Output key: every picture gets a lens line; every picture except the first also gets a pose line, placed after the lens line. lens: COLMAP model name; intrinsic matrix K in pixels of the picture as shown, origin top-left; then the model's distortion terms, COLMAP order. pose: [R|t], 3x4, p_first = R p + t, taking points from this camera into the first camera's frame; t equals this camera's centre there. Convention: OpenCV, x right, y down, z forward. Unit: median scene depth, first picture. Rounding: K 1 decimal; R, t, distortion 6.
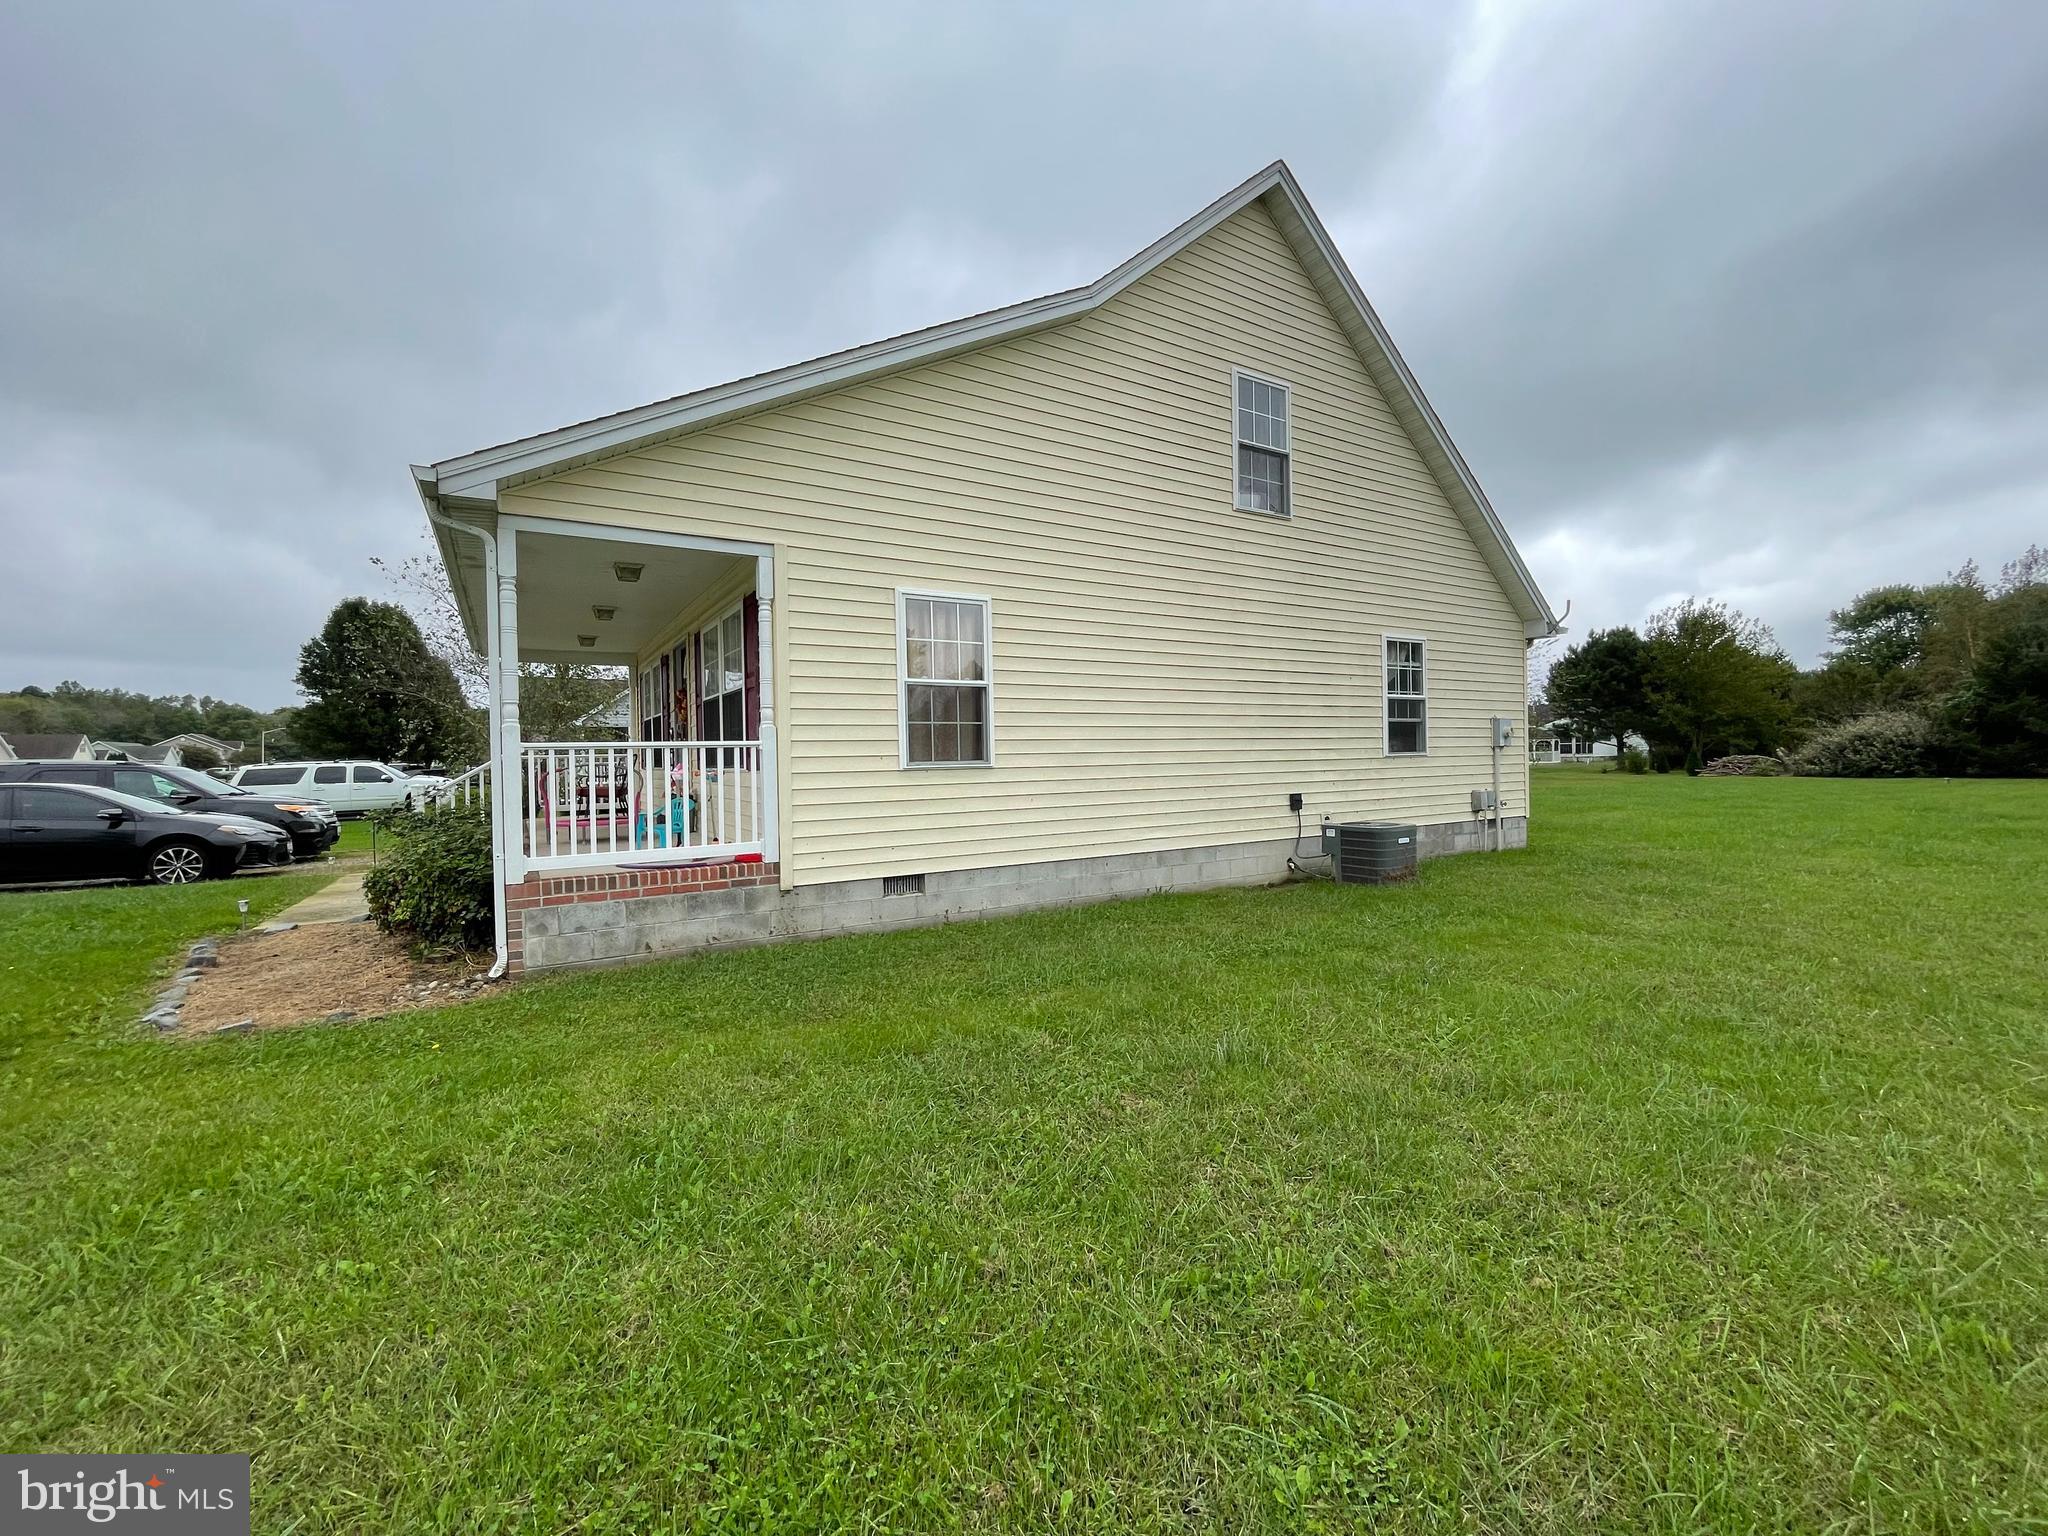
lens RADIAL K [[832.1, 0, 1018.5], [0, 832.1, 768.2], [0, 0, 1]] dist [-0.001783, -0.000443]
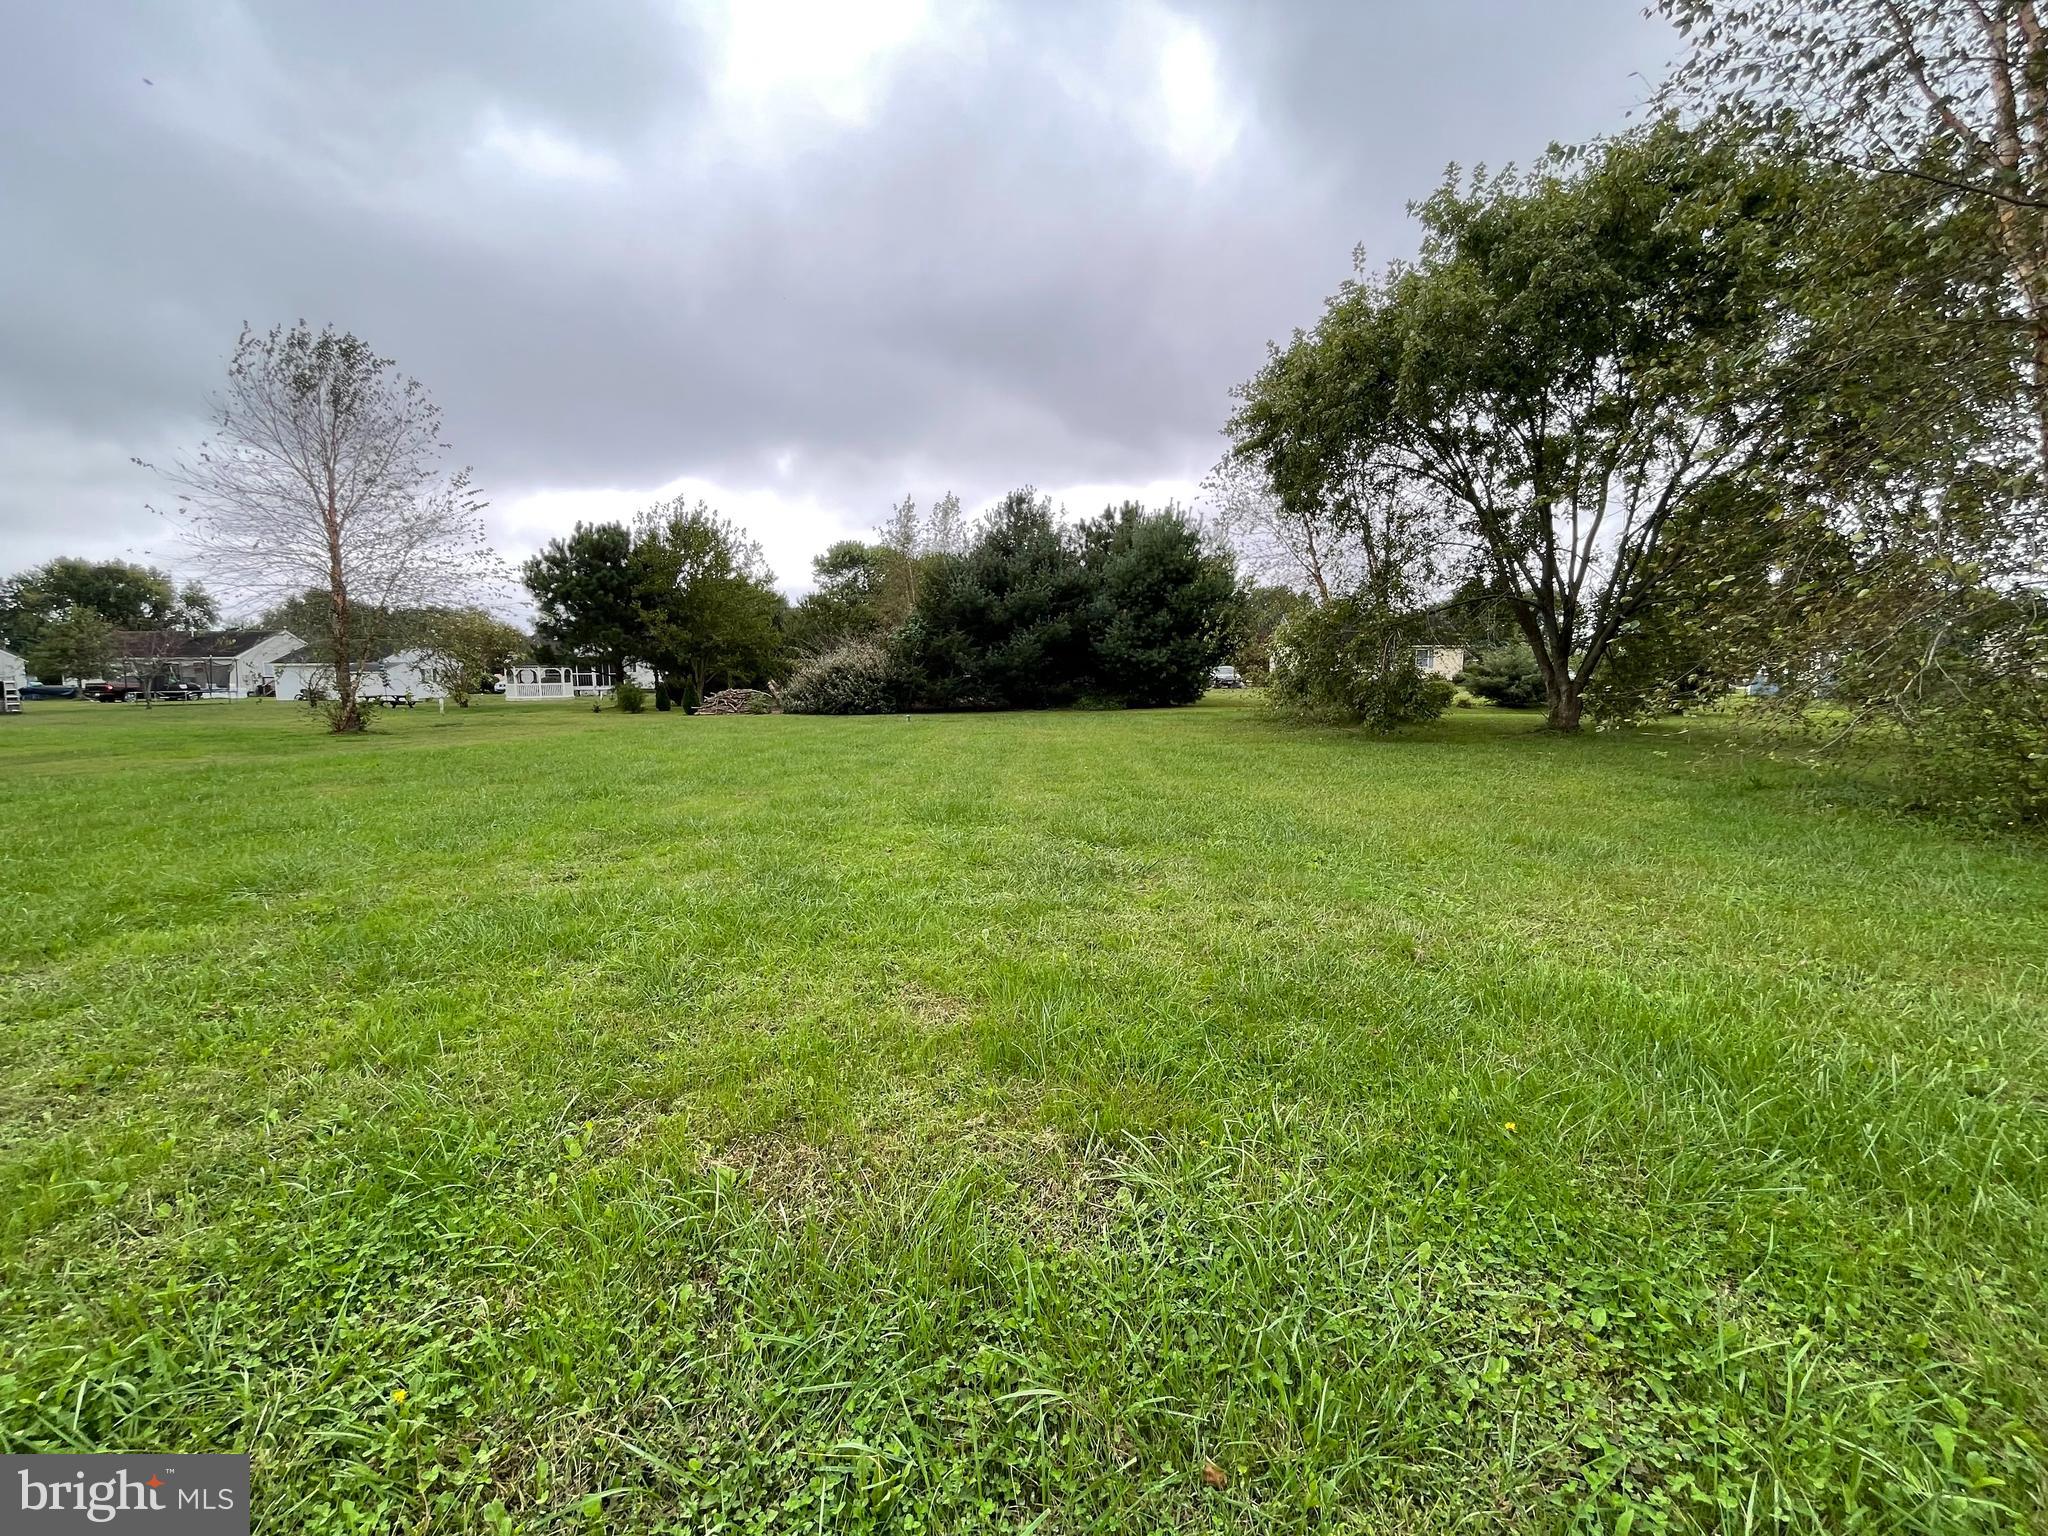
lens RADIAL K [[832.1, 0, 1025.3], [0, 832.1, 770.6], [0, 0, 1]] dist [-0.001783, -0.000443]
pose [[0.528373, -0.088138, 0.844425, 0.277224], [0.012869, 0.995314, 0.095834, -0.009762], [-0.848915, -0.039769, 0.527031, 0.273938]]
